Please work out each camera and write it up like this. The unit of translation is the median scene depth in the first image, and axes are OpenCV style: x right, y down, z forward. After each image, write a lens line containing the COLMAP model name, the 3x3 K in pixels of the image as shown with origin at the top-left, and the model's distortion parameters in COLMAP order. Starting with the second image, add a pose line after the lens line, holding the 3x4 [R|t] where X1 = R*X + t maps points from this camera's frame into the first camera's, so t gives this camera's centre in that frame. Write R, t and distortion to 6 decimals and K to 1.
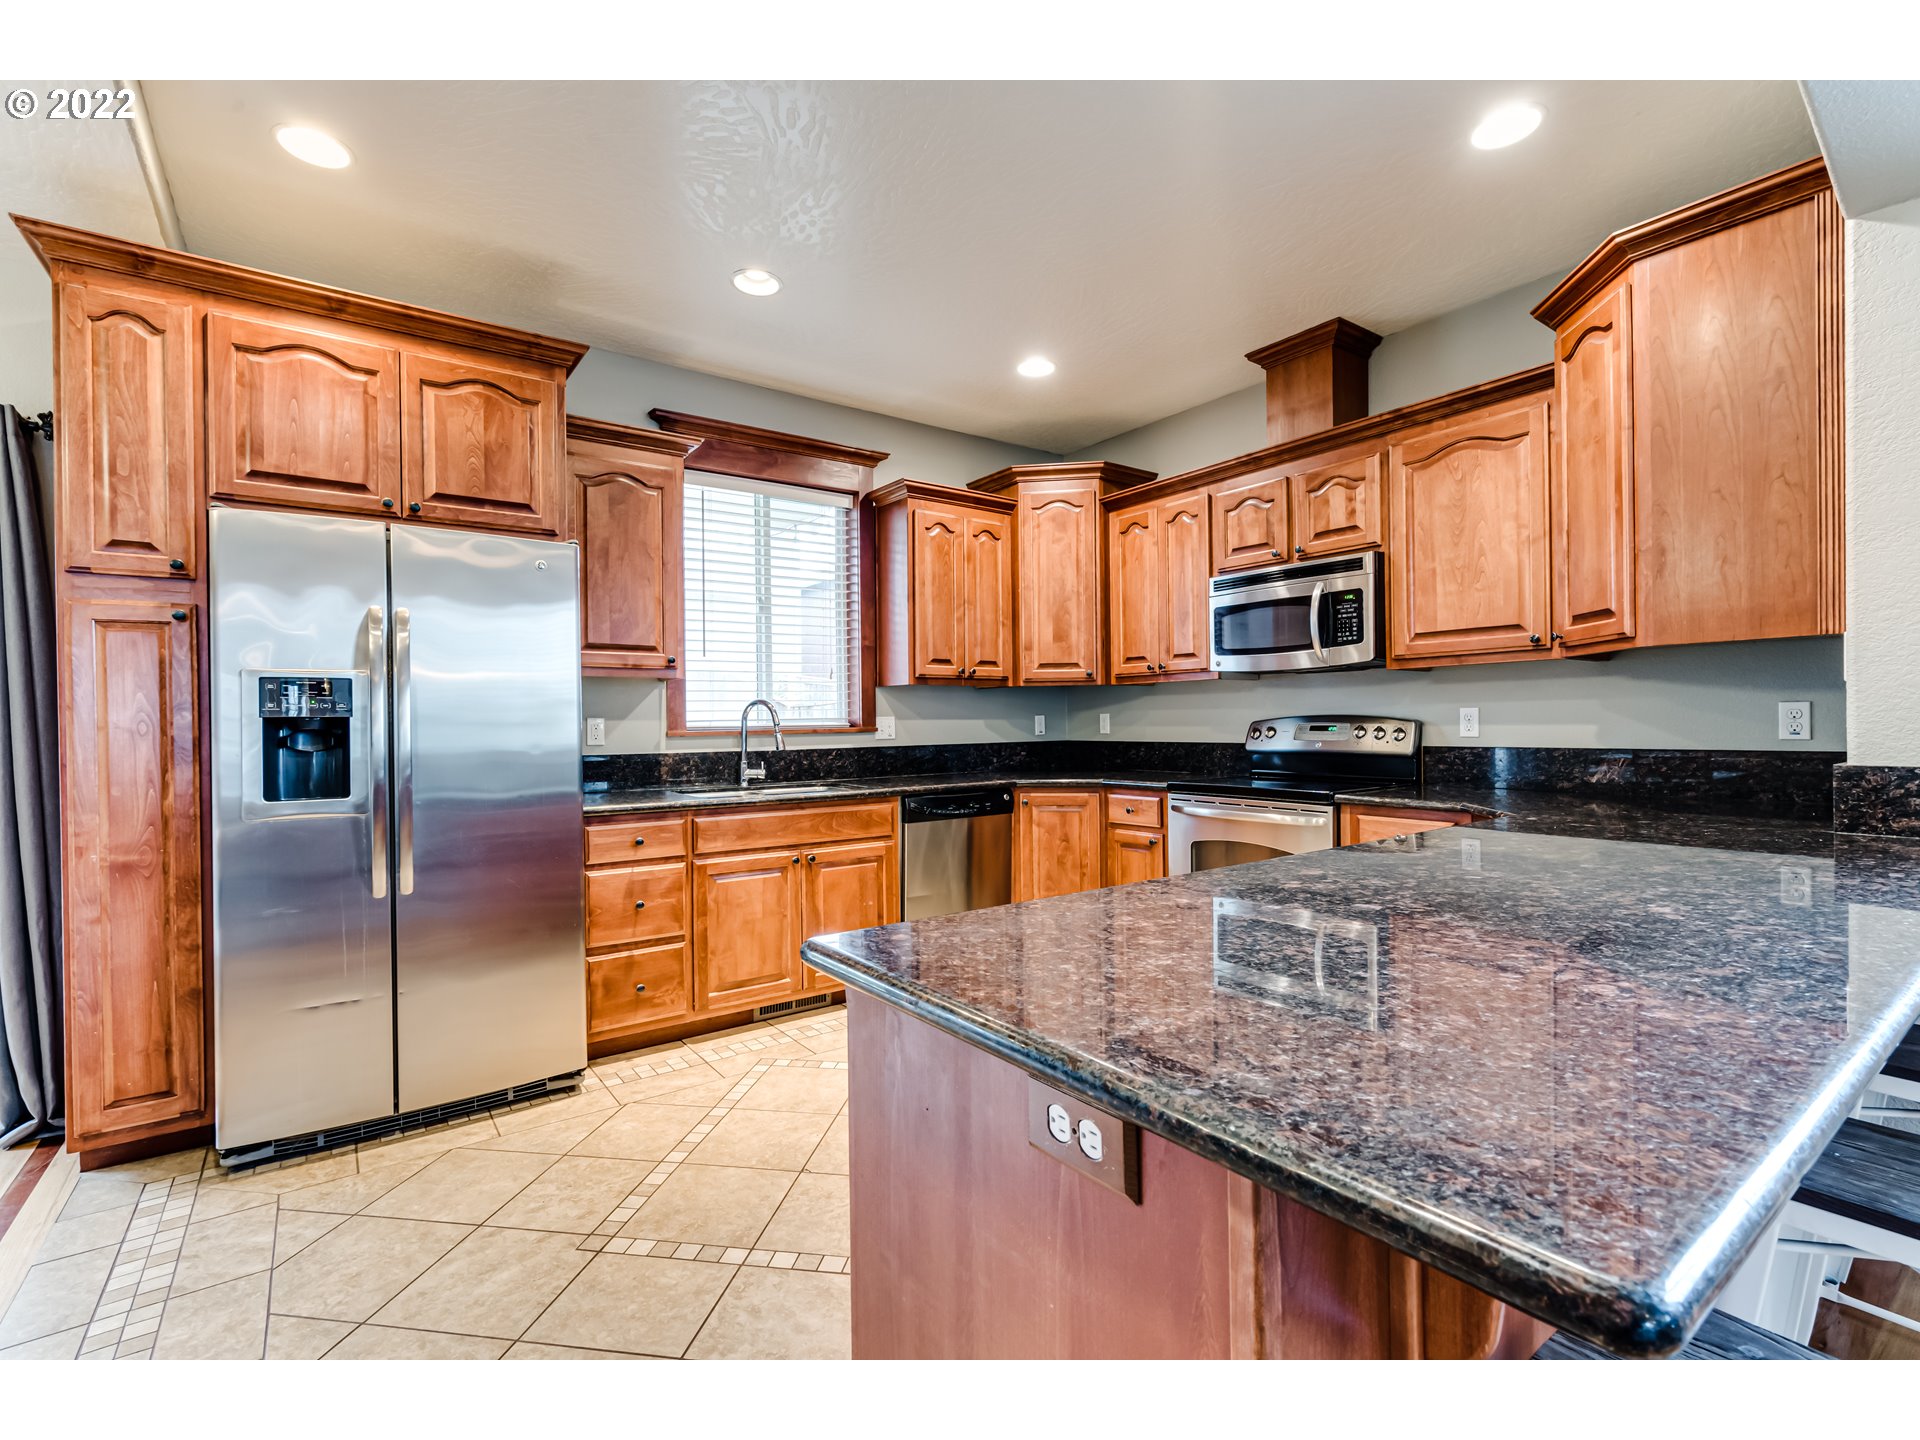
lens RADIAL K [[882.1, 0, 968.8], [0, 882.1, 722.0], [0, 0, 1]] dist [0.000907, 0.001399]
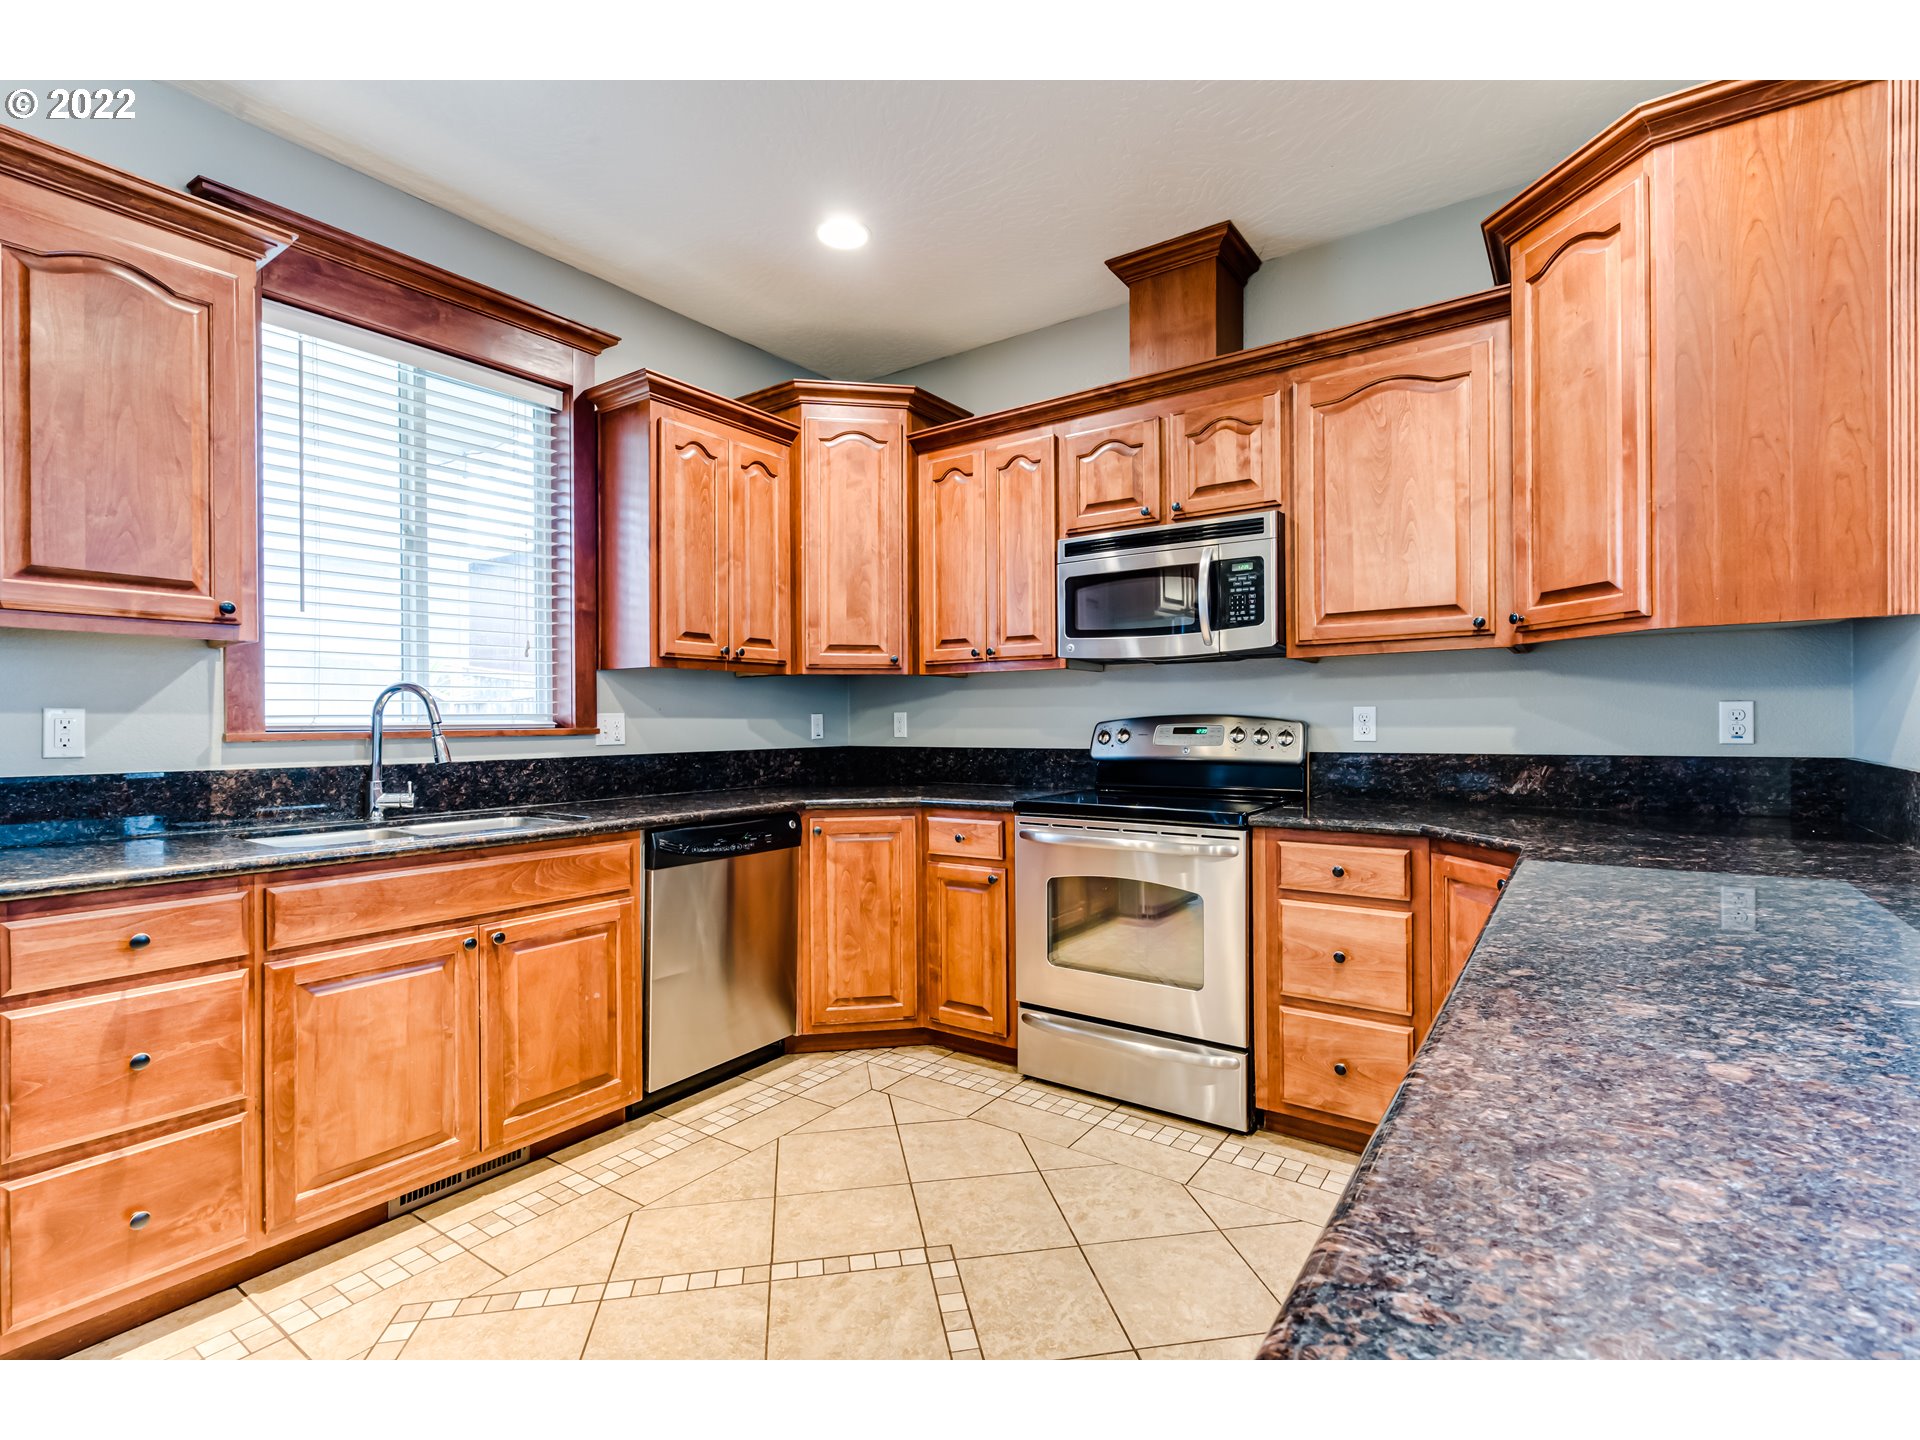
lens RADIAL K [[882.1, 0, 952.7], [0, 882.1, 723.0], [0, 0, 1]] dist [0.000907, 0.001399]
pose [[0.949954, 0.005347, 0.312344, -0.068944], [-0.004162, 0.999981, -0.004459, 0.004862], [-0.312362, 0.002936, 0.949959, 0.309251]]
